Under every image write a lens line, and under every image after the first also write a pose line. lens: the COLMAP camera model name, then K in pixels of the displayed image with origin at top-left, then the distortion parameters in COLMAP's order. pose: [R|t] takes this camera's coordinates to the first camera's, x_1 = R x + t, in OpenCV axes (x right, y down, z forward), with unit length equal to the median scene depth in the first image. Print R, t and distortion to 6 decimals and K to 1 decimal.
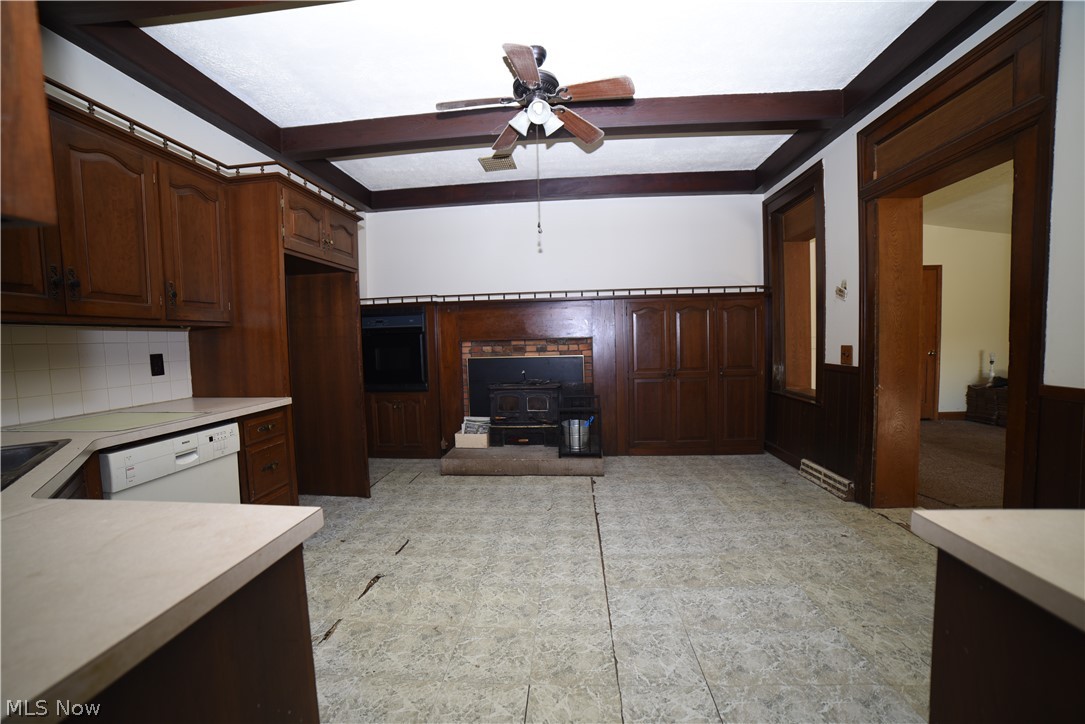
lens RADIAL K [[437.8, 0, 544.7], [0, 437.8, 362.3], [0, 0, 1]] dist [-0.106188, 0.027217]
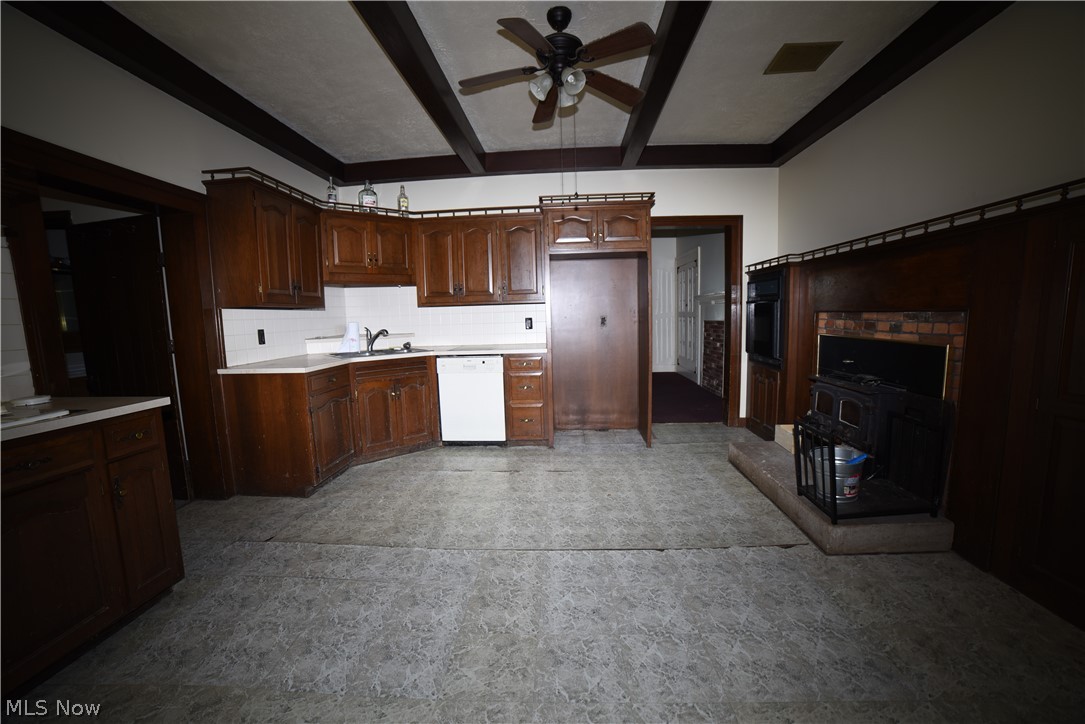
lens RADIAL K [[437.8, 0, 544.7], [0, 437.8, 362.3], [0, 0, 1]] dist [-0.106188, 0.027217]
pose [[0.010034, 0.131219, -0.991303, 0.925670], [-0.023575, 0.991108, 0.130954, -0.077642], [0.999672, 0.022056, 0.013038, 0.884780]]
